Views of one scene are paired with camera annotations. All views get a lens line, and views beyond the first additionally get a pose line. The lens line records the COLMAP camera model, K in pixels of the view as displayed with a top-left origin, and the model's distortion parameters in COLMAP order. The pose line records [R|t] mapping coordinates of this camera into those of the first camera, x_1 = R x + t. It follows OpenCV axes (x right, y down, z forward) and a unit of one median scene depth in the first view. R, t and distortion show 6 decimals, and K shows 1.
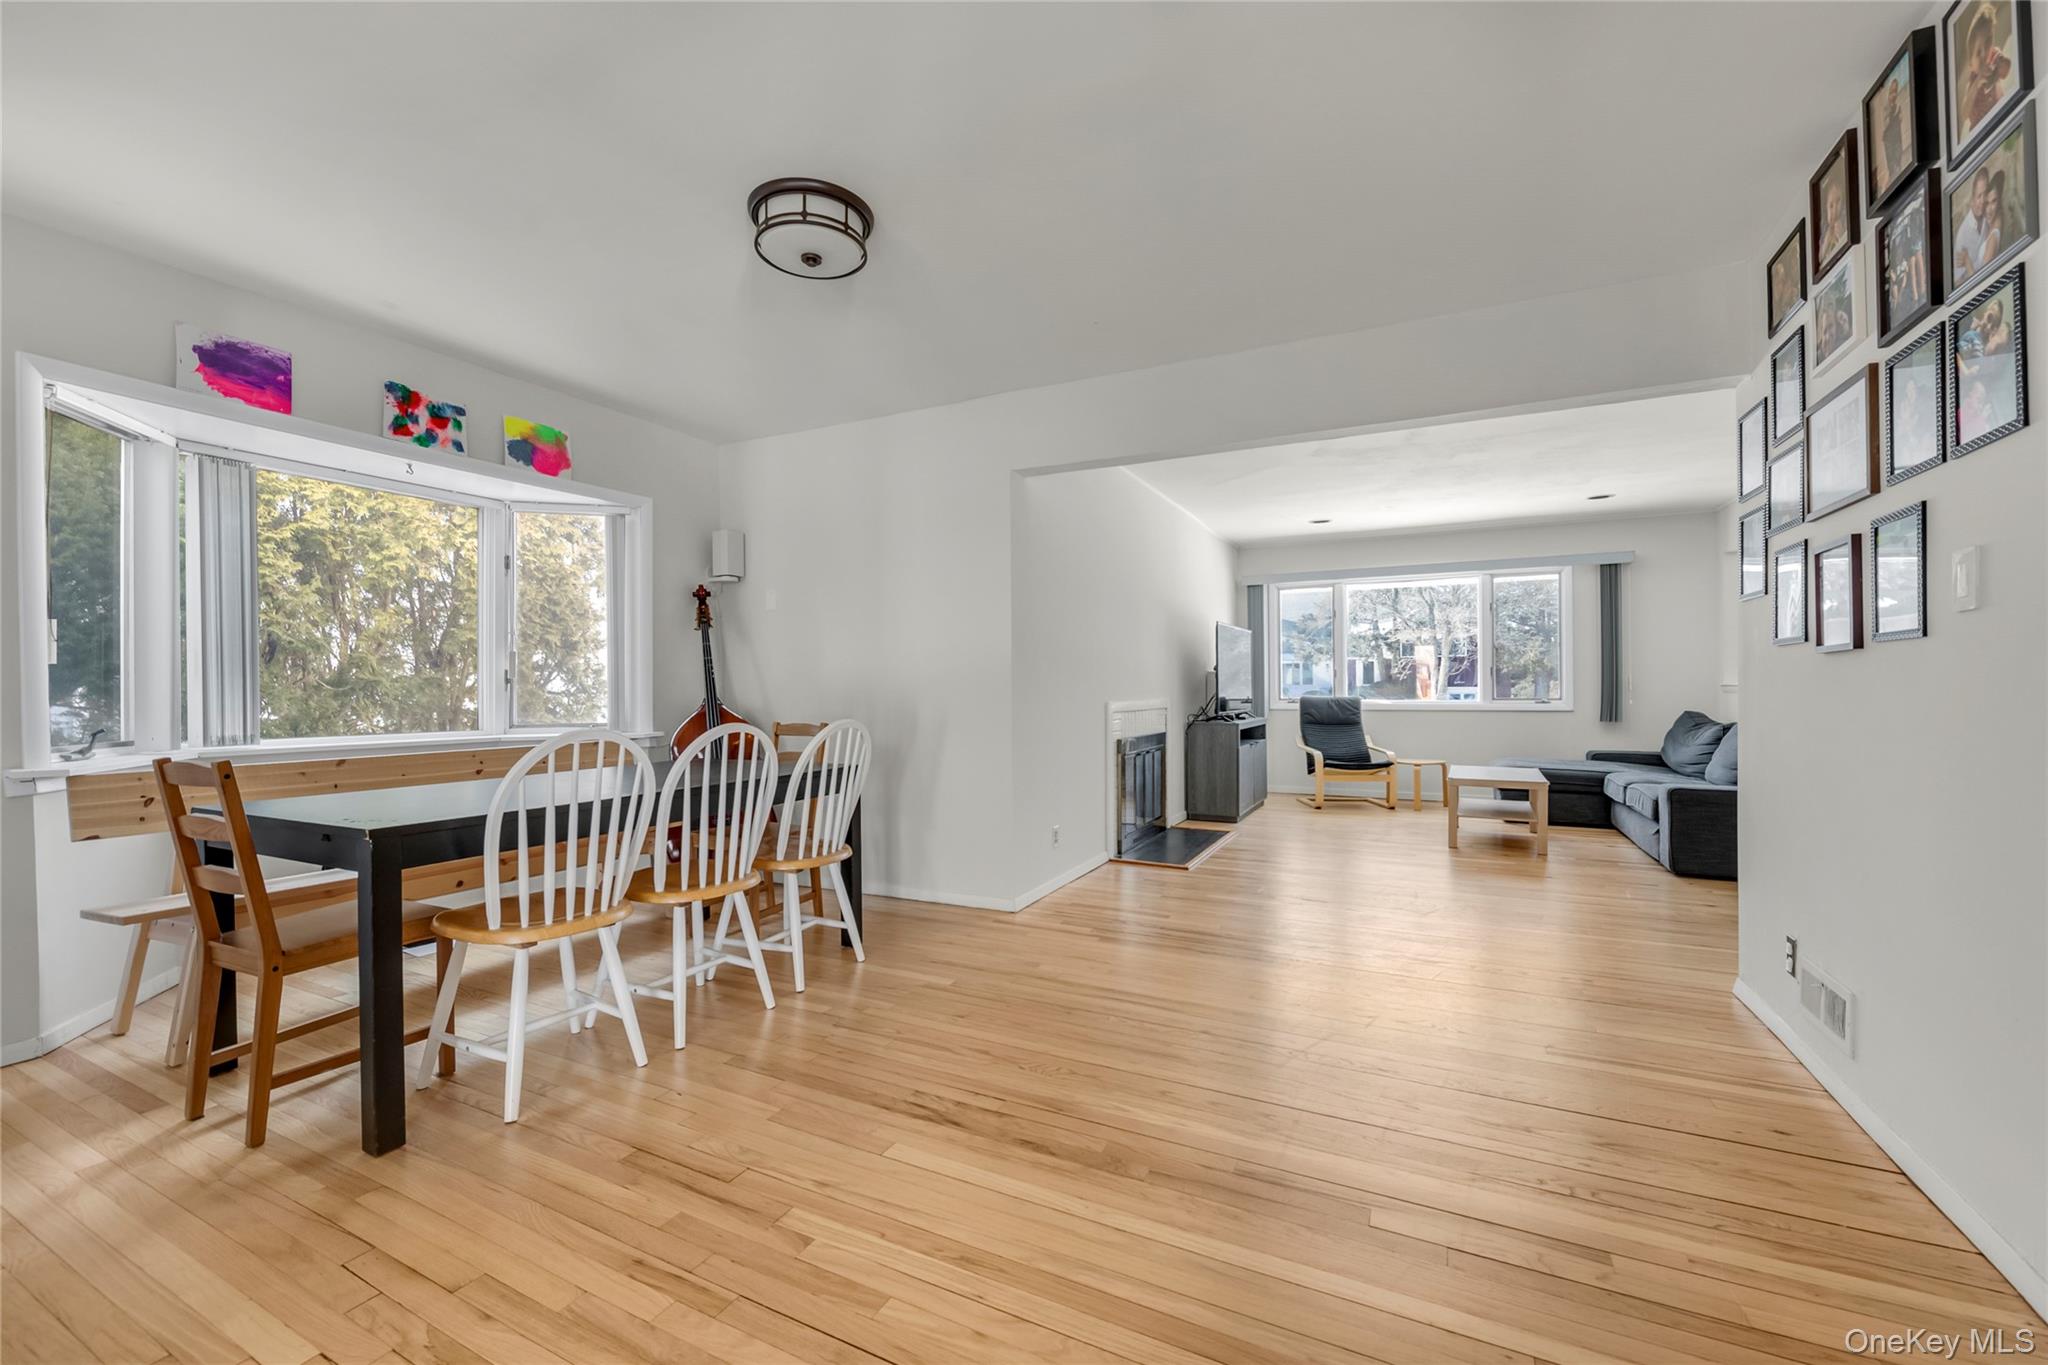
lens RADIAL K [[826.1, 0, 1021.8], [0, 826.1, 686.9], [0, 0, 1]] dist [-0.007492, -0.001862]
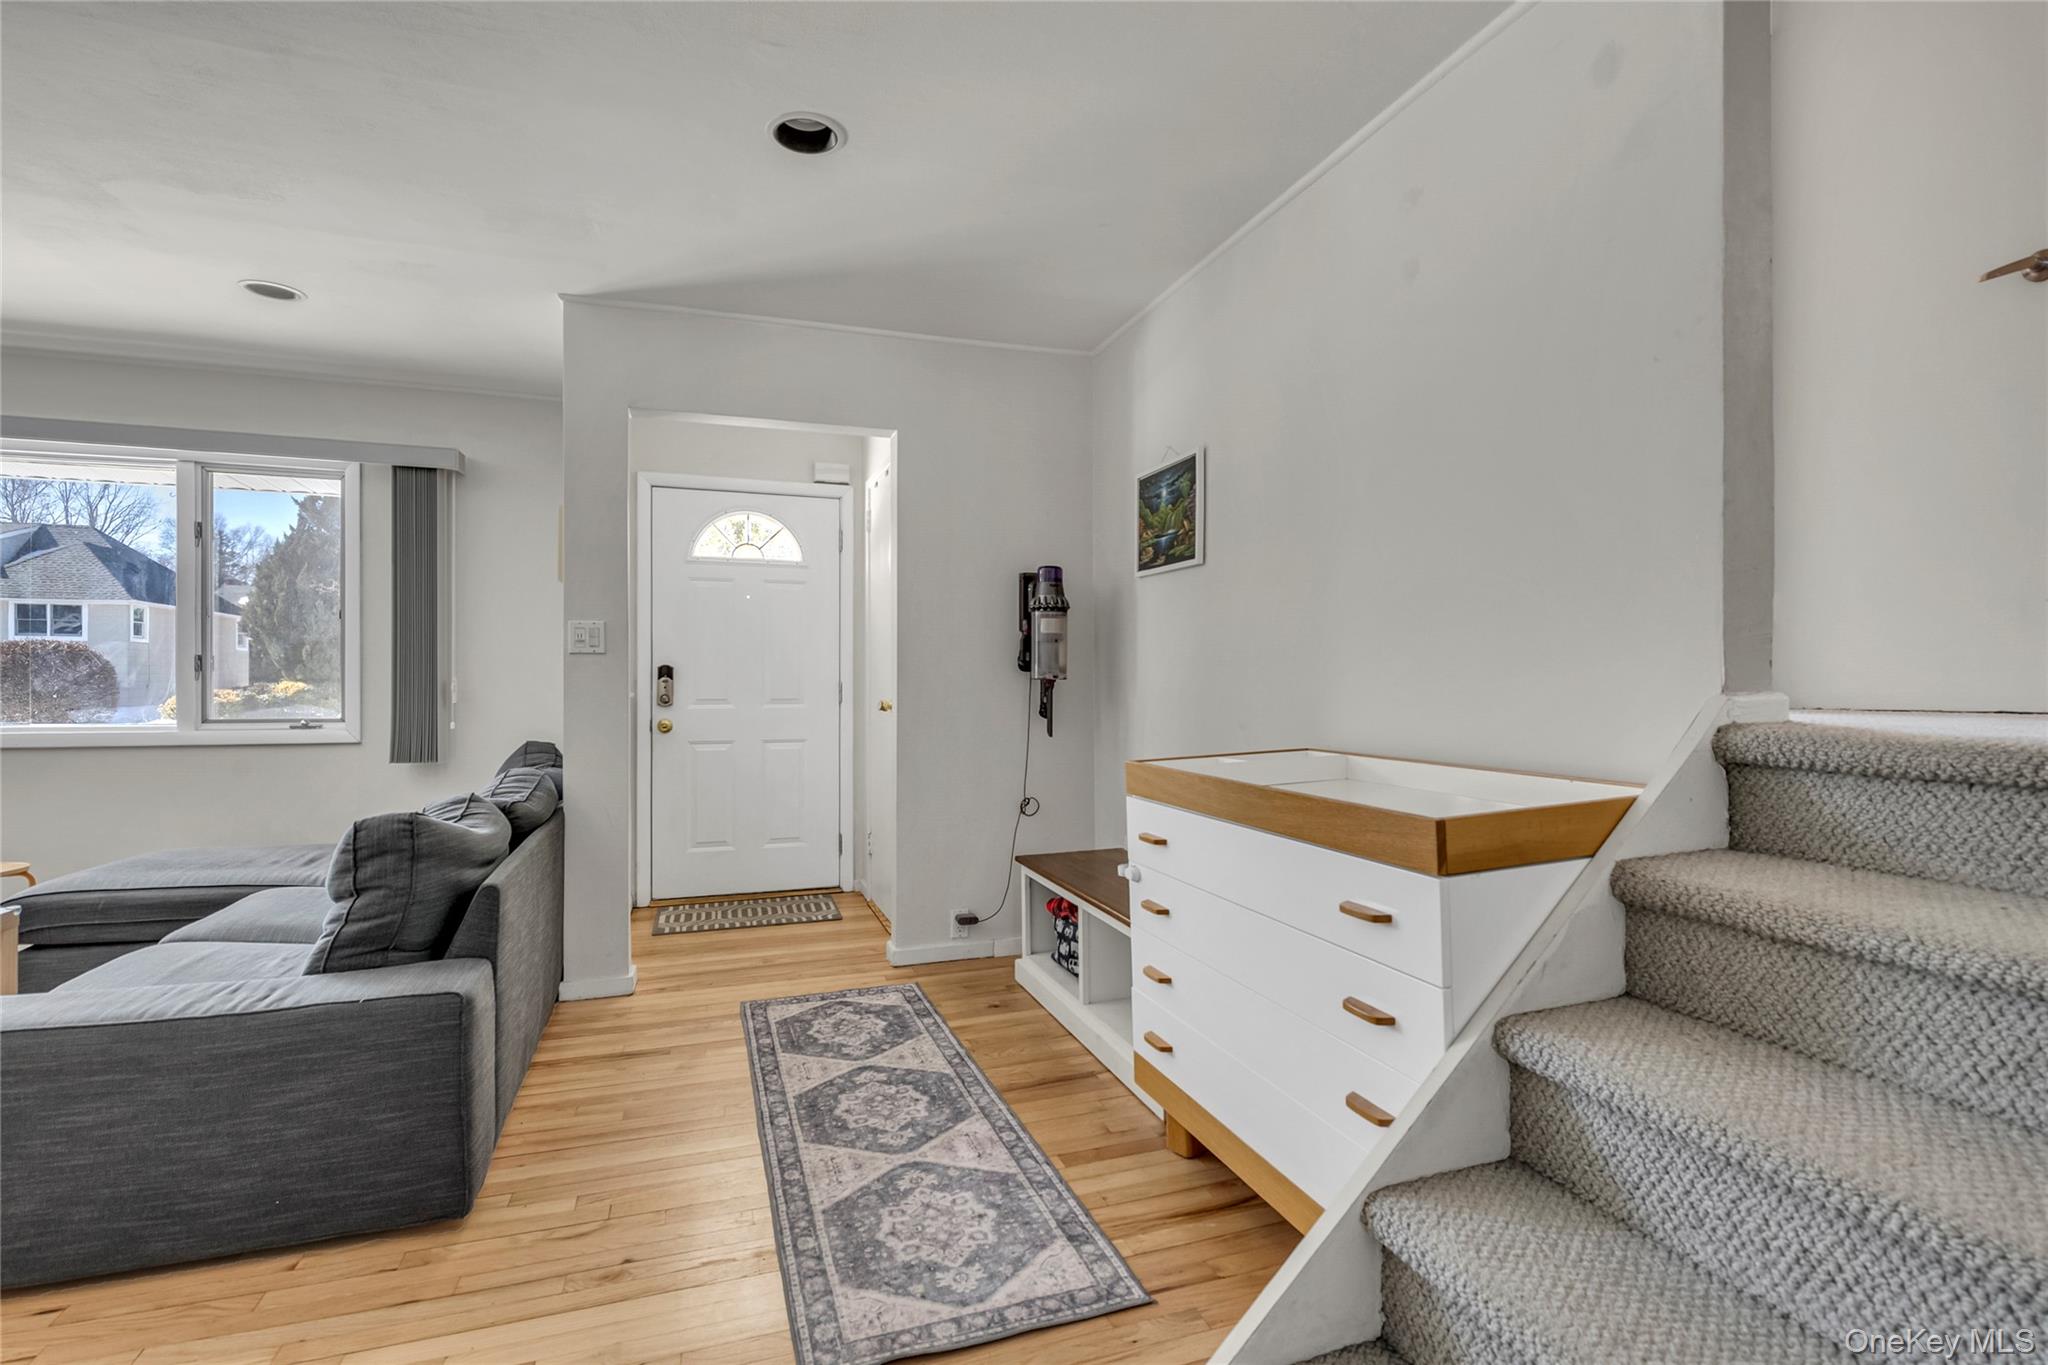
lens RADIAL K [[937.7, 0, 1028.9], [0, 937.7, 686.5], [0, 0, 1]] dist [-0.001861, -0.000210]
pose [[0.693628, 0.007212, 0.720297, 0.580190], [-0.008686, 0.999961, -0.001648, -0.009487], [-0.720281, -0.005113, 0.693664, 0.306526]]
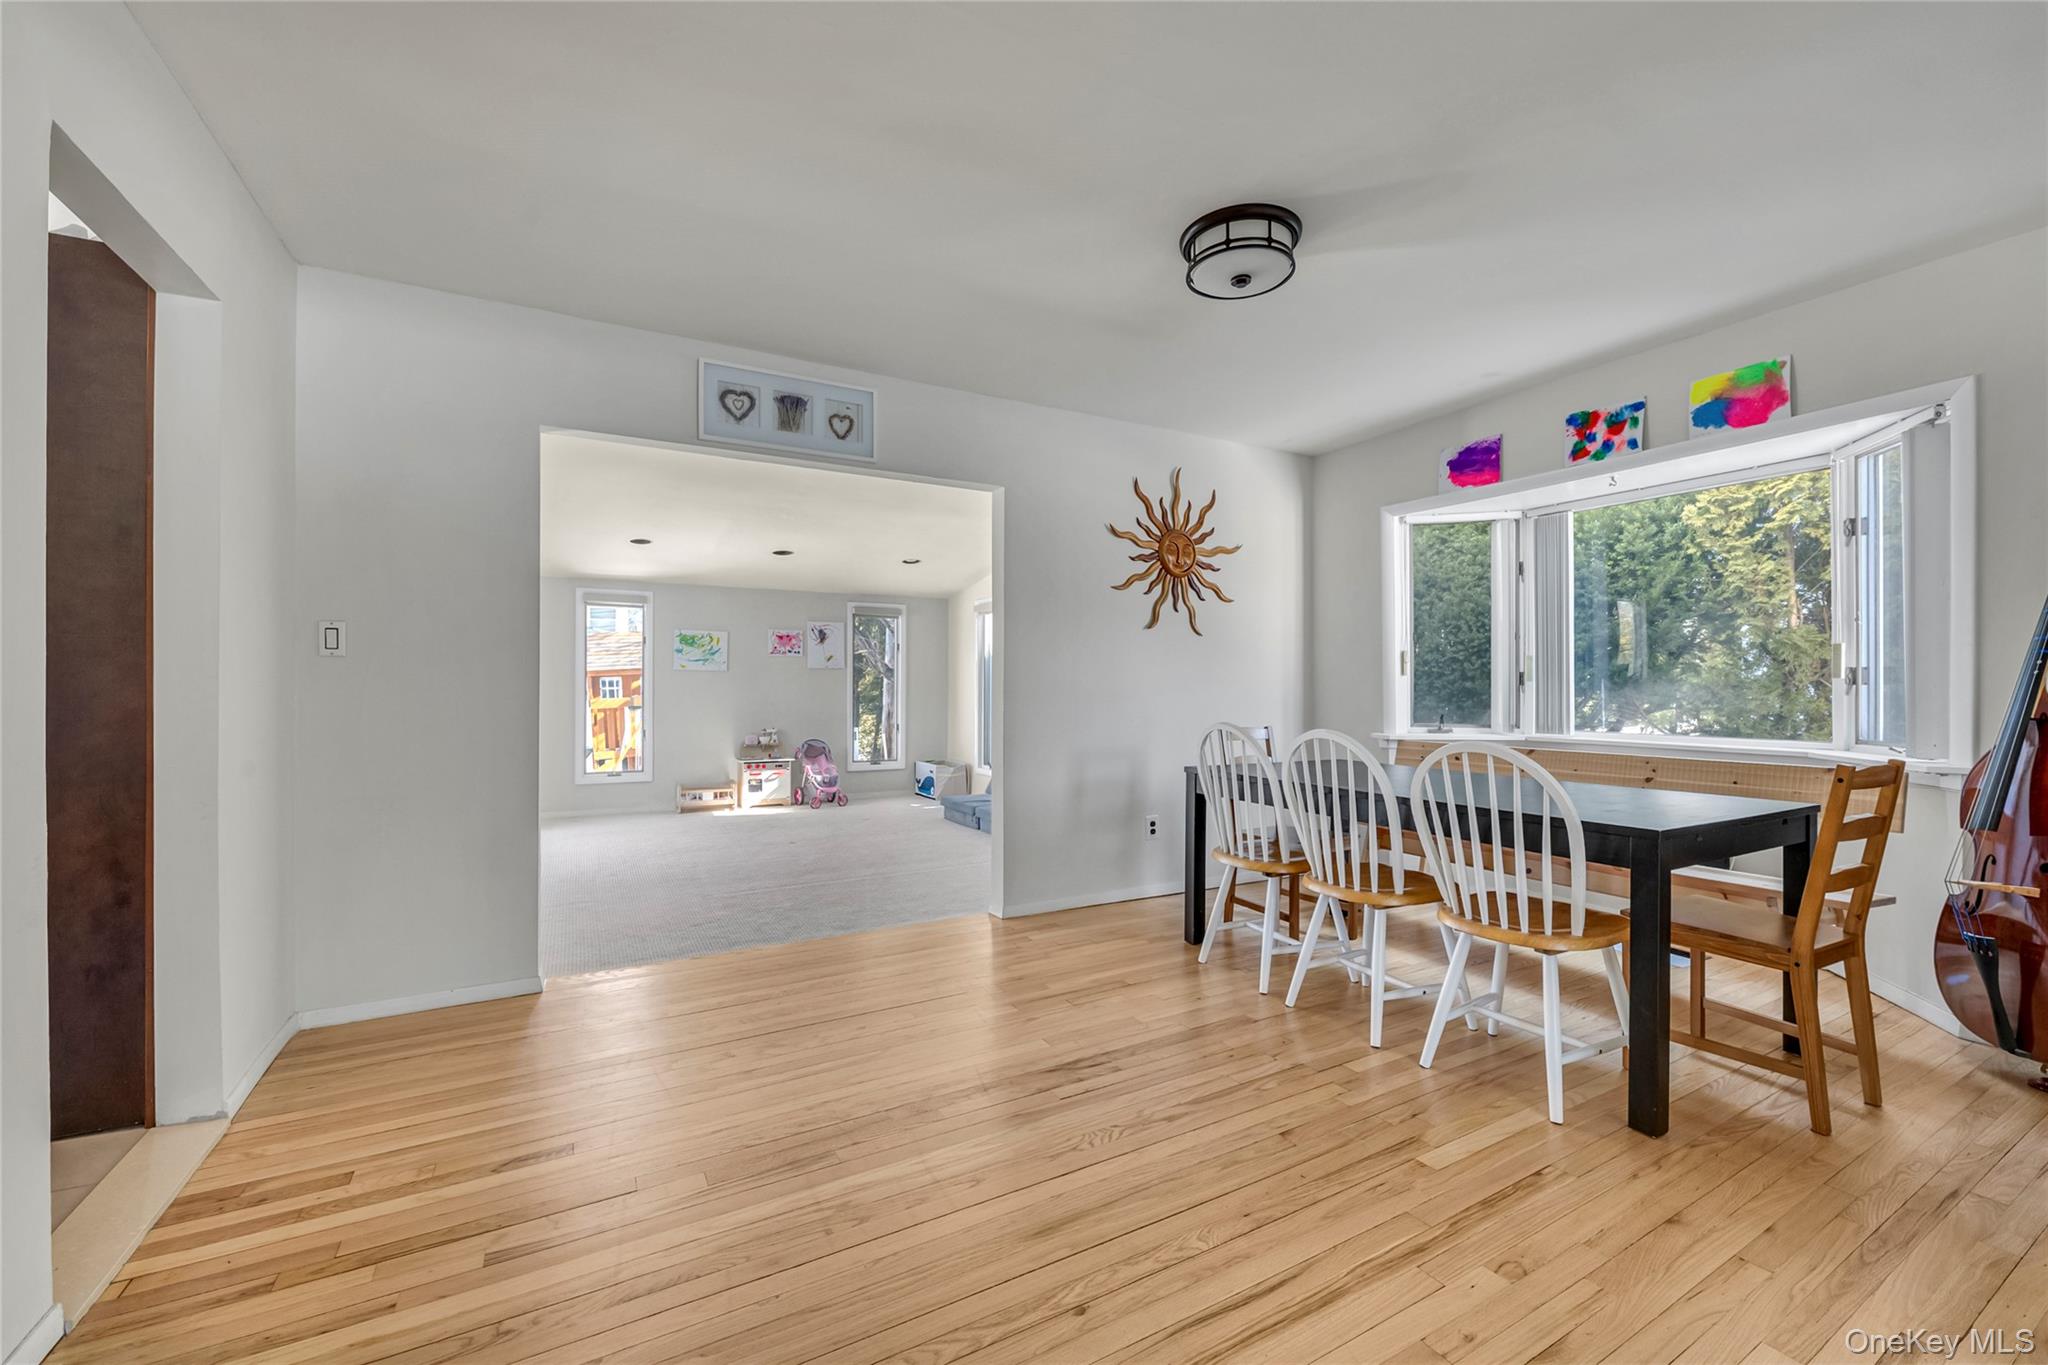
lens RADIAL K [[826.1, 0, 1032.3], [0, 826.1, 685.3], [0, 0, 1]] dist [-0.007492, -0.001862]
pose [[-0.558327, 0.004242, -0.829610, 0.279591], [0.004254, 0.999988, 0.002251, -0.005815], [0.829610, -0.002273, -0.558338, 0.506163]]
